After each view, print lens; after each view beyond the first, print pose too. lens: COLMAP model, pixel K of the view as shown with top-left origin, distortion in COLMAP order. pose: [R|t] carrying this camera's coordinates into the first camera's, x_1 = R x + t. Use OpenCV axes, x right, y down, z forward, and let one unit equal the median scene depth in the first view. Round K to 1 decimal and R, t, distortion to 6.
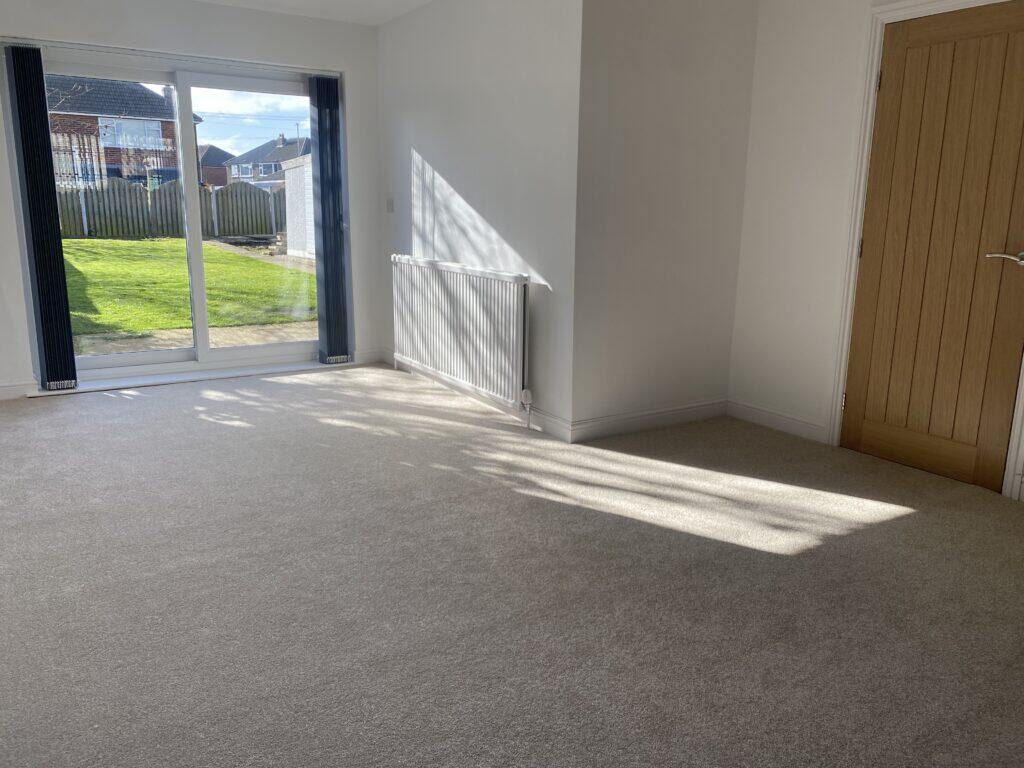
lens RADIAL K [[774.7, 0, 512.0], [0, 774.7, 384.0], [0, 0, 1]] dist [0.037240, 0.001301]
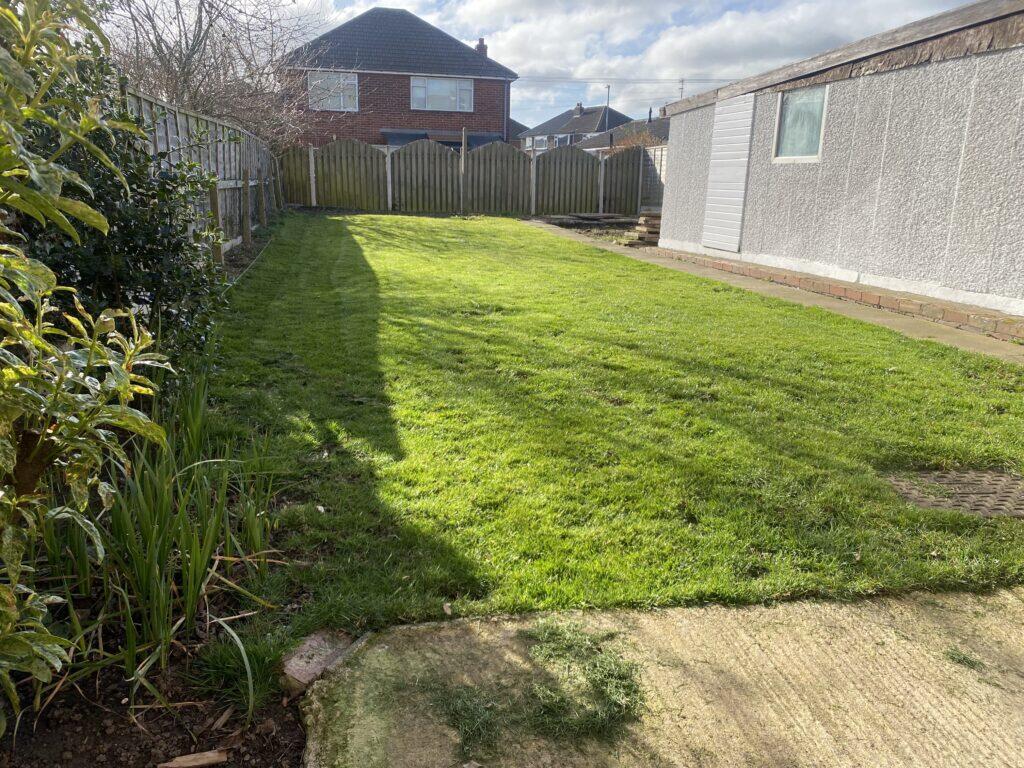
lens RADIAL K [[776.2, 0, 512.0], [0, 776.2, 384.0], [0, 0, 1]] dist [0.126130, 0.000289]
pose [[0.942919, 0.093895, -0.319512, -0.165197], [-0.085480, 0.995525, 0.040292, -0.060732], [0.321865, -0.010680, 0.946725, 0.303944]]
